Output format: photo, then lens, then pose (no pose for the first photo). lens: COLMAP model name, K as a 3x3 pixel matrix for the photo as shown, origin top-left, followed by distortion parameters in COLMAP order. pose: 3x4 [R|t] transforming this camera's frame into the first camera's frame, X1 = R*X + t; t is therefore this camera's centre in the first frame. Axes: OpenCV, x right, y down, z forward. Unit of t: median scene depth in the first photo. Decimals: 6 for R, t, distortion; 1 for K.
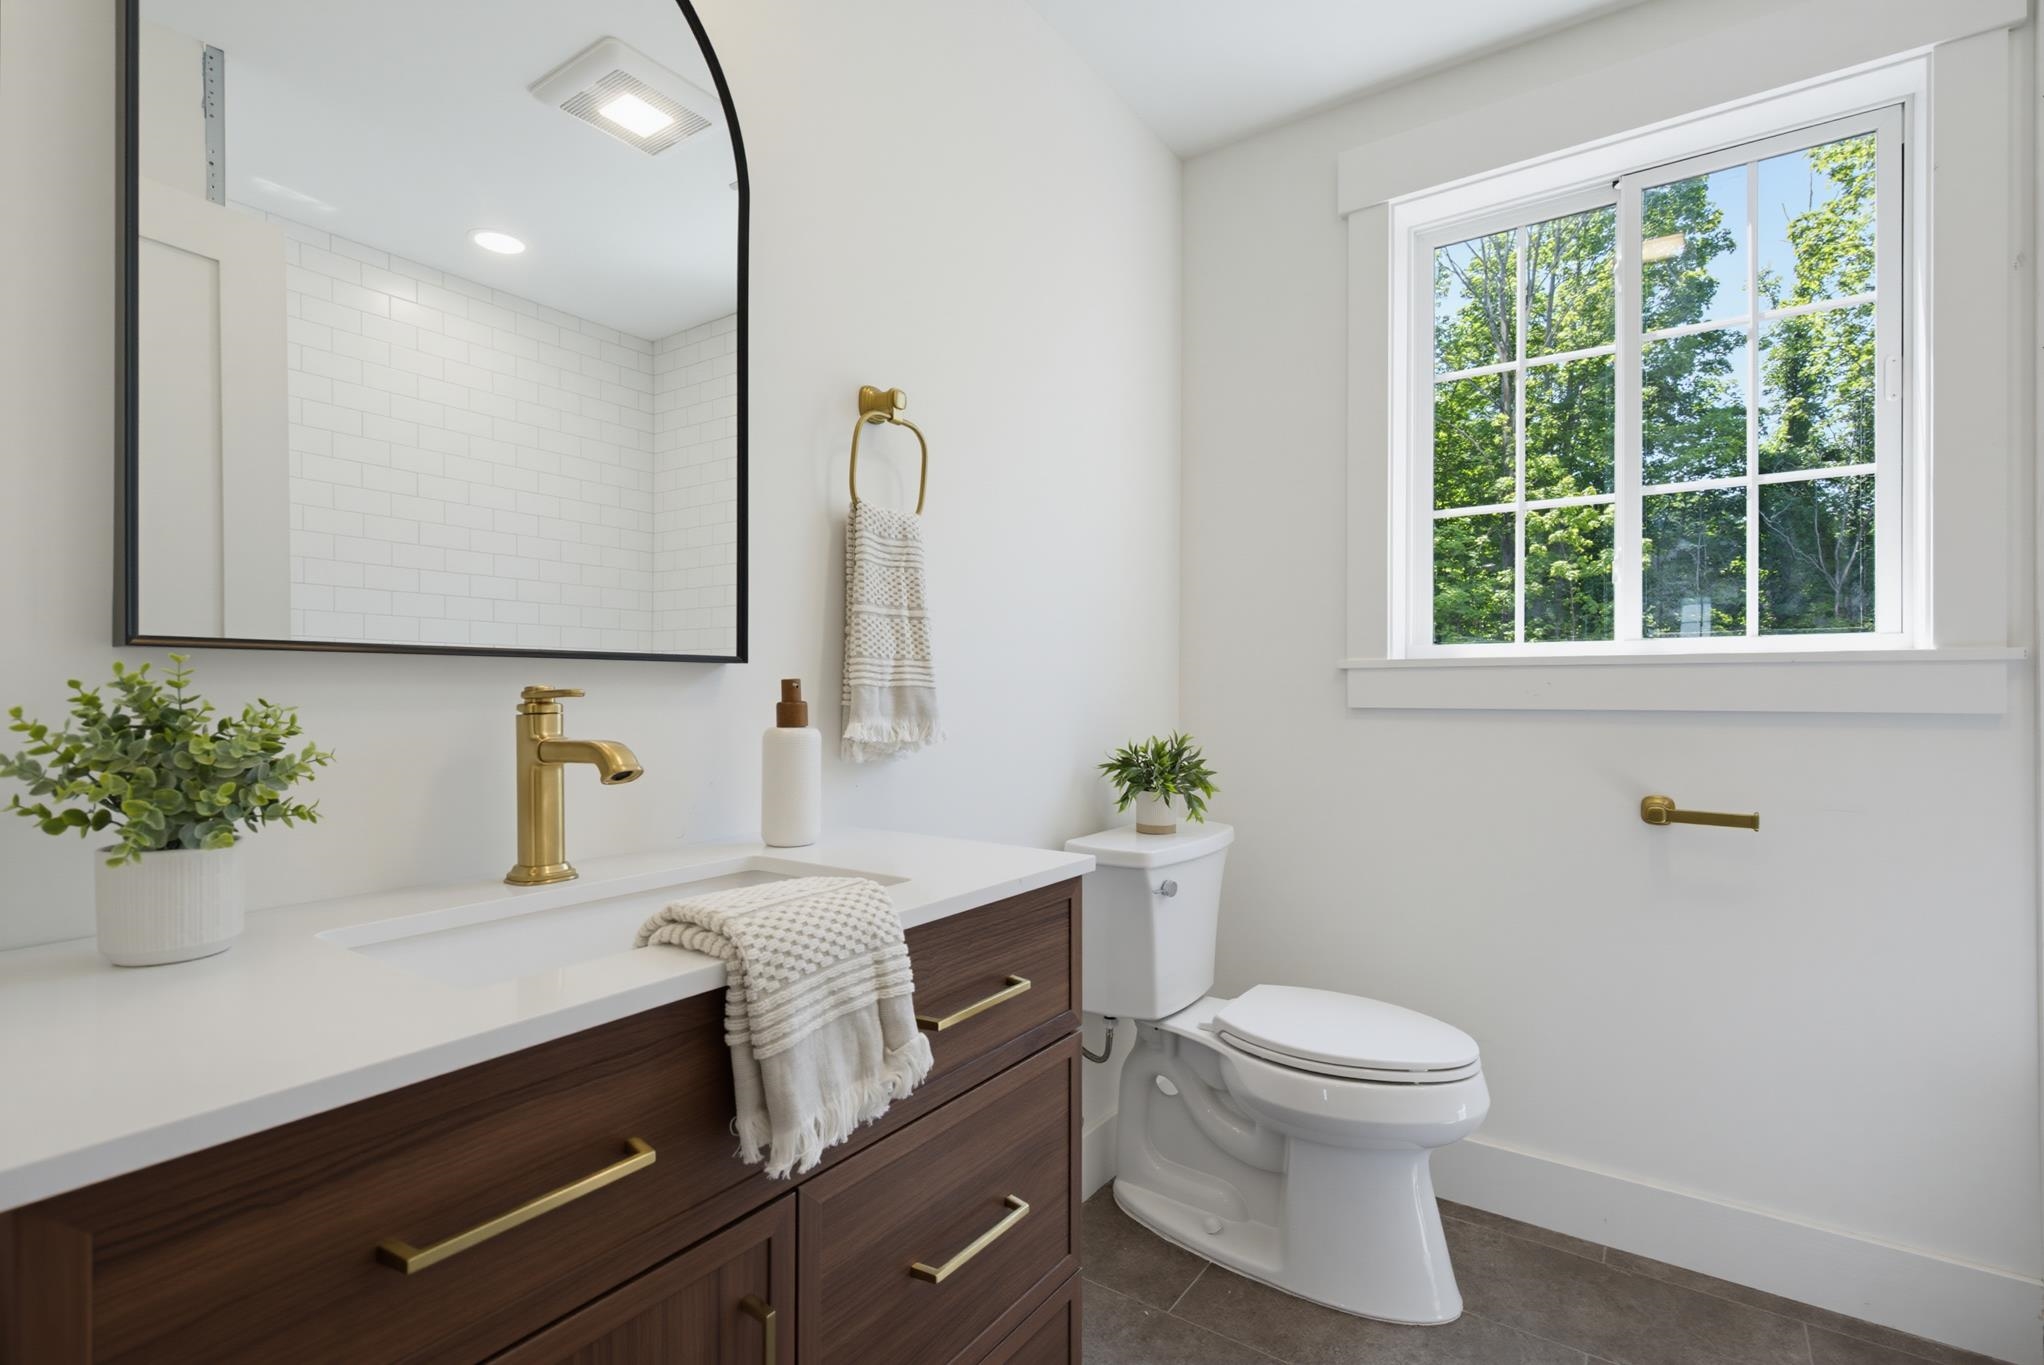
lens RADIAL K [[967.9, 0, 1022.6], [0, 967.9, 690.1], [0, 0, 1]] dist [0.042644, -0.001870]
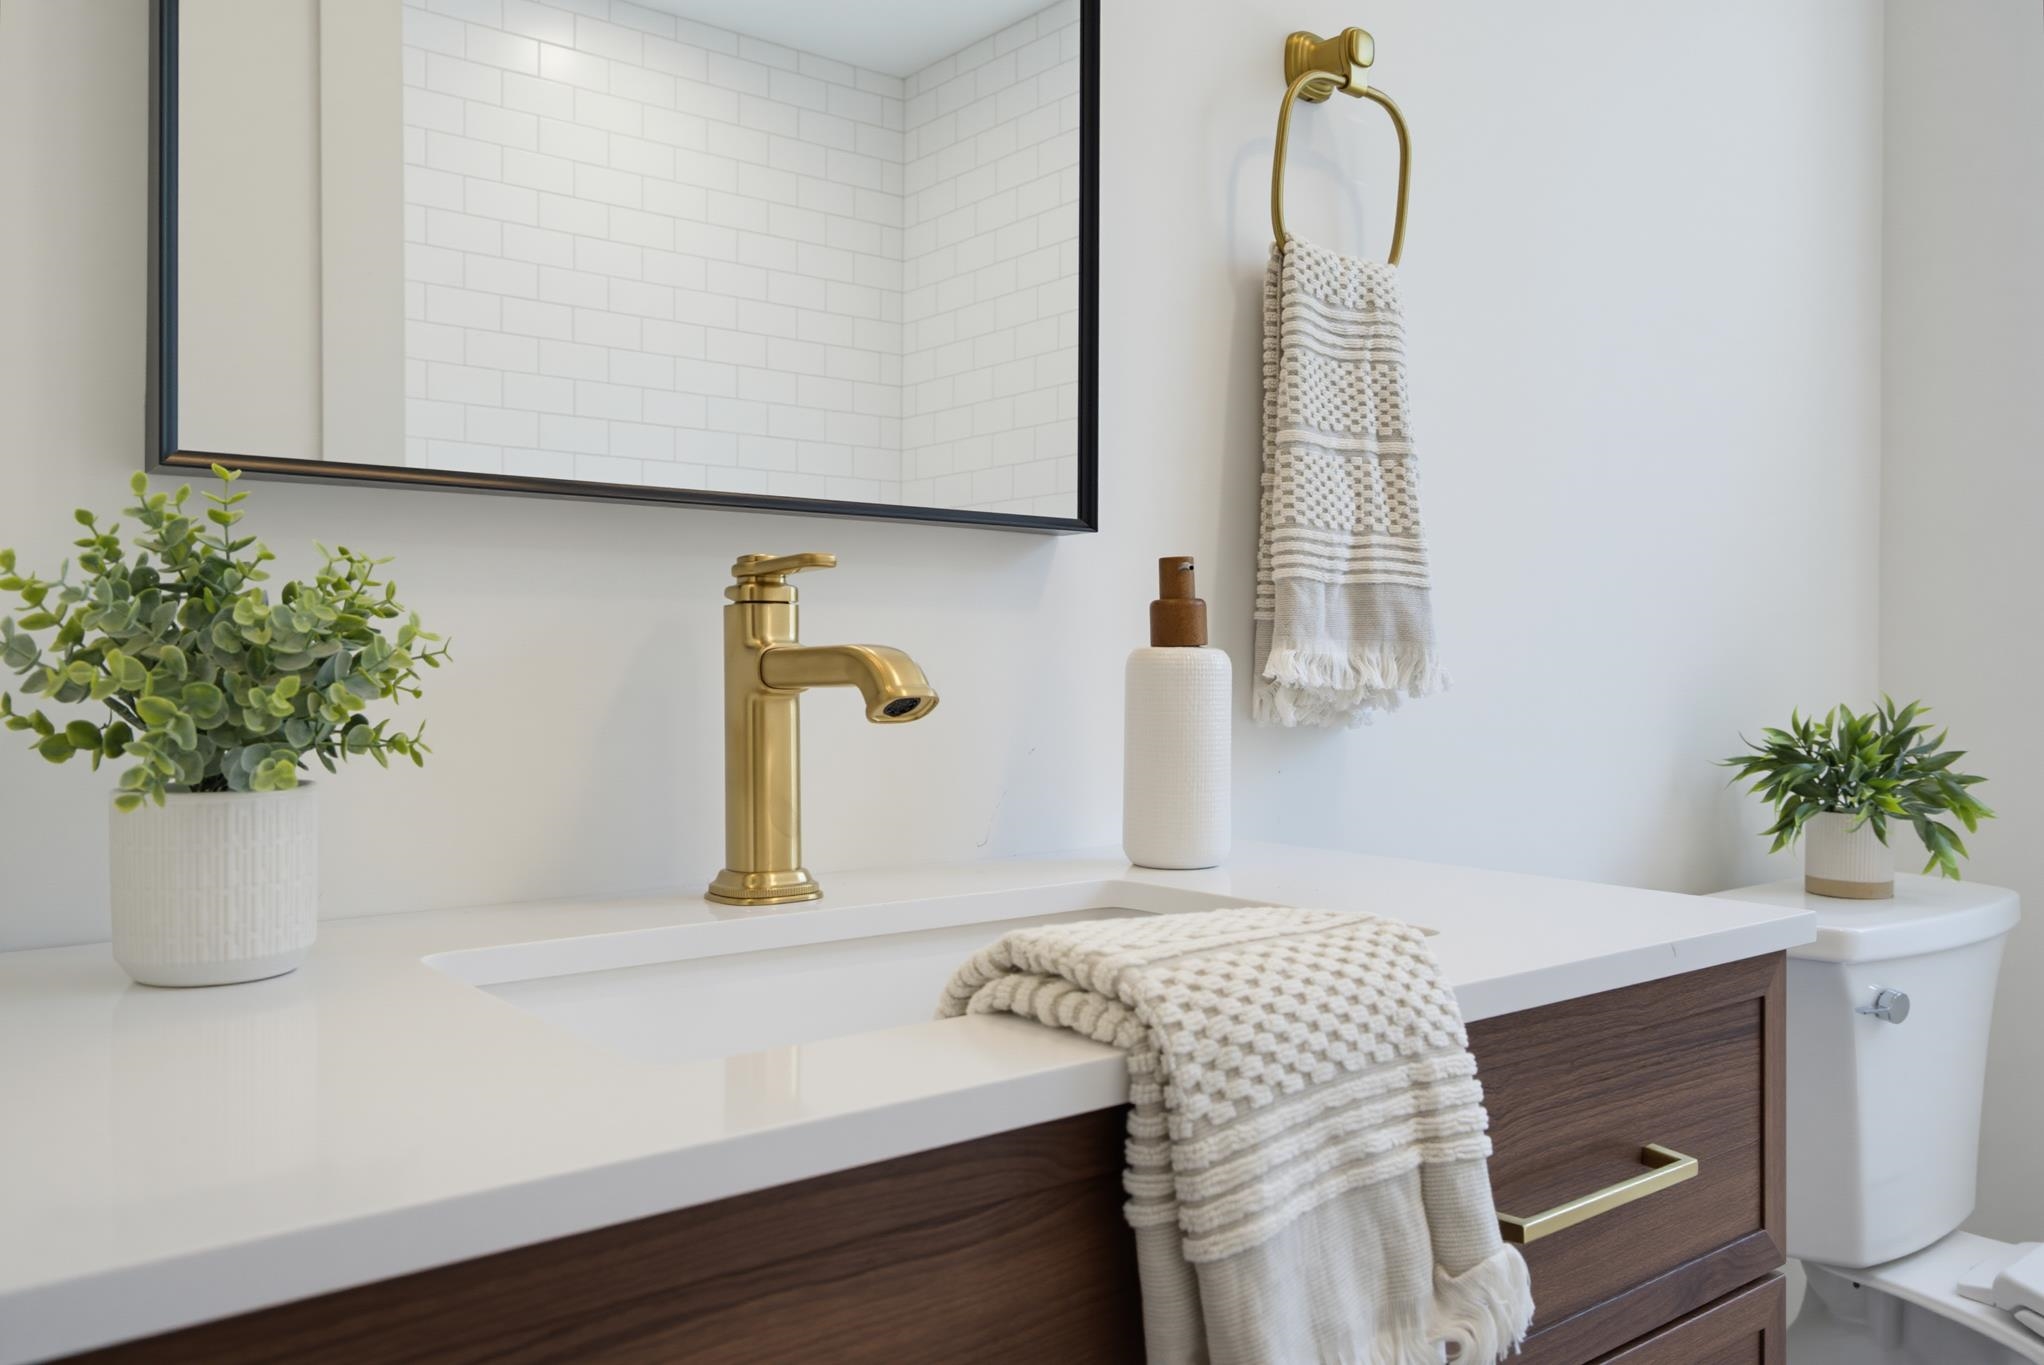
lens RADIAL K [[1584.6, 0, 1022.8], [0, 1584.6, 678.5], [0, 0, 1]] dist [0.047602, 0.003104]
pose [[0.963006, 0.004029, -0.269448, -0.124098], [-0.002960, 0.999986, 0.004372, 0.076963], [0.269462, -0.003413, 0.963005, 0.194585]]
